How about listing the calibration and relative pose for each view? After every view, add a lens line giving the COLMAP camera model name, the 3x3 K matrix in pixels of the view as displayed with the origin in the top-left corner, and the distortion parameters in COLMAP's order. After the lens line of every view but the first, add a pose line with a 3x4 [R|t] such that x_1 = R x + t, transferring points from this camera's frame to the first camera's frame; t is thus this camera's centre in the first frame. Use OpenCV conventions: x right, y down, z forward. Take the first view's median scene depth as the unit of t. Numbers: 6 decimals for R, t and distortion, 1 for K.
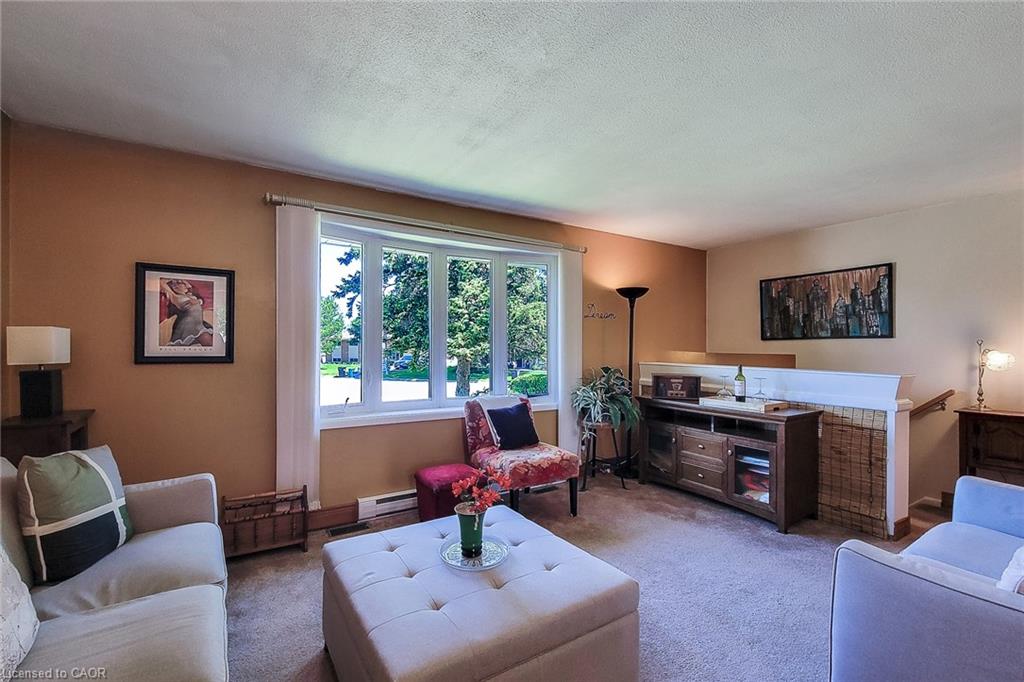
lens RADIAL K [[434.5, 0, 508.2], [0, 434.5, 346.6], [0, 0, 1]] dist [-0.003042, -0.000201]
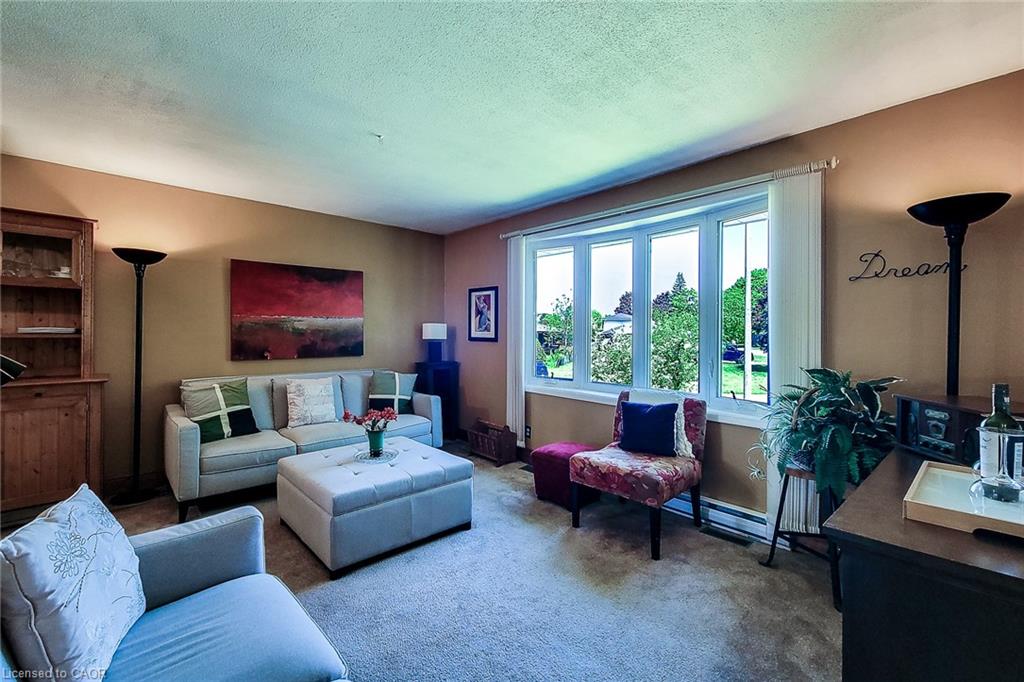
lens RADIAL K [[434.5, 0, 510.1], [0, 434.5, 333.4], [0, 0, 1]] dist [-0.003042, -0.000201]
pose [[0.186254, -0.000768, -0.982501, 1.024448], [-0.007934, 0.999966, -0.002285, 0.008802], [0.982470, 0.008220, 0.186241, 0.757041]]
